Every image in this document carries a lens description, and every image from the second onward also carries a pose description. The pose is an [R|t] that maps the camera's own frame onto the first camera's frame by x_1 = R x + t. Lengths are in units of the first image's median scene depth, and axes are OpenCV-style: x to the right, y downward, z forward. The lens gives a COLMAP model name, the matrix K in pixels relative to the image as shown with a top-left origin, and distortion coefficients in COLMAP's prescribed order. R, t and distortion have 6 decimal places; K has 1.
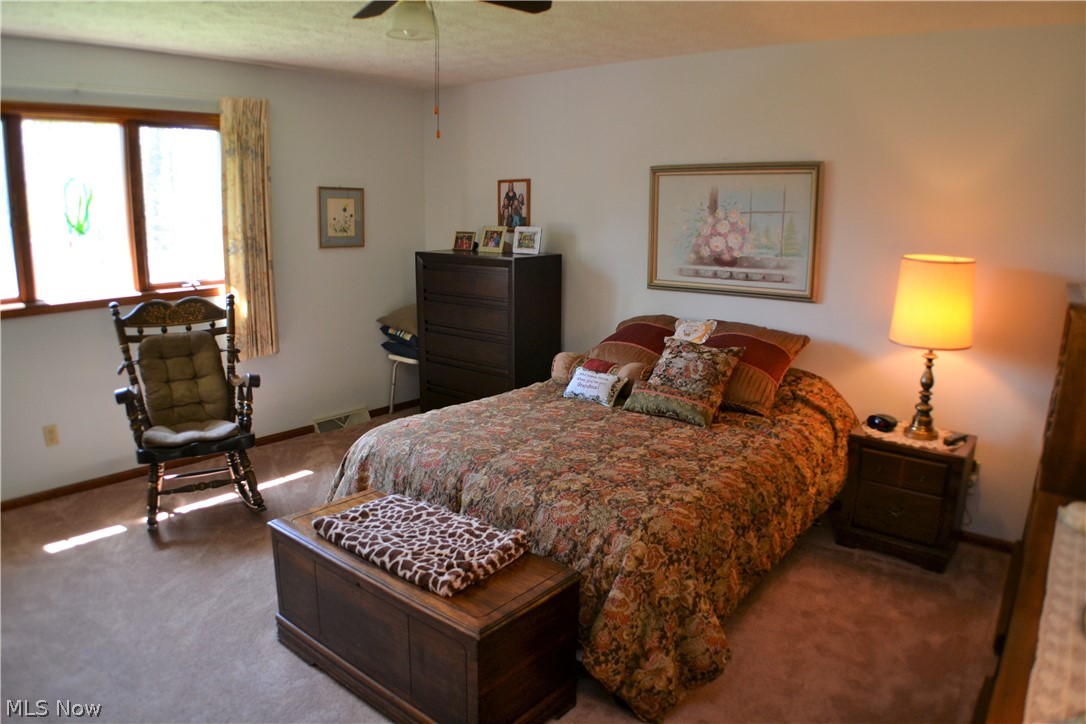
lens RADIAL K [[731.0, 0, 543.0], [0, 731.0, 362.0], [0, 0, 1]] dist [-0.135429, 0.002007]
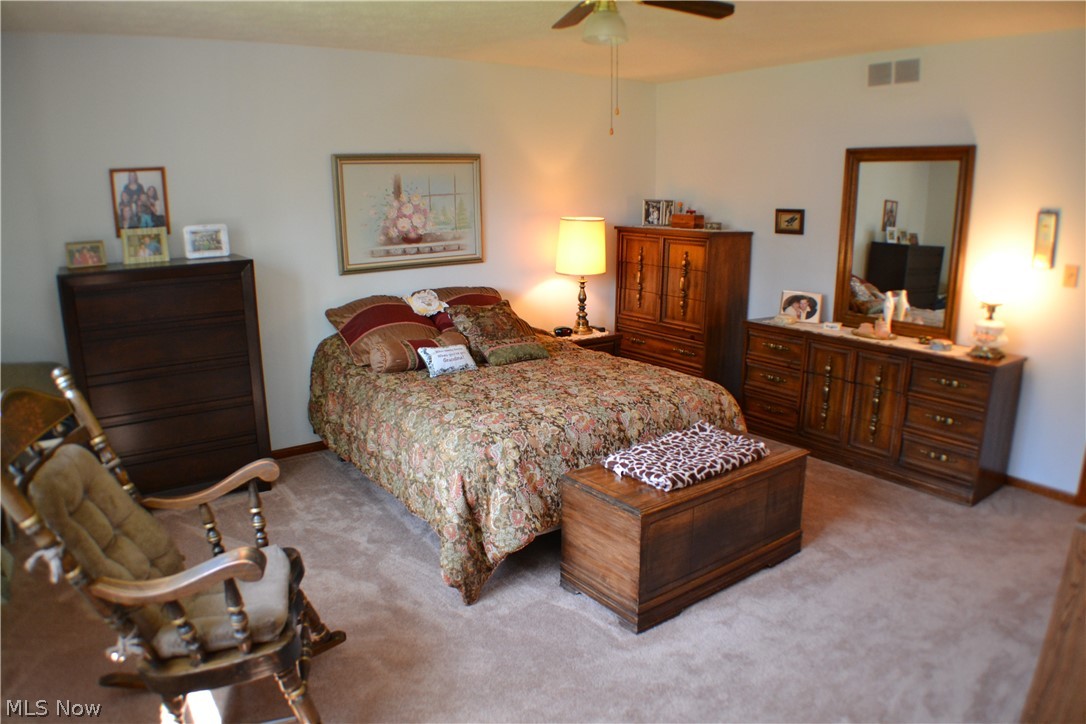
lens RADIAL K [[731.0, 0, 543.0], [0, 731.0, 362.0], [0, 0, 1]] dist [-0.135429, 0.002007]
pose [[0.241568, -0.232700, 0.942070, -0.842992], [0.209689, 0.960403, 0.183459, -0.121611], [-0.947457, 0.153224, 0.280797, 0.519008]]
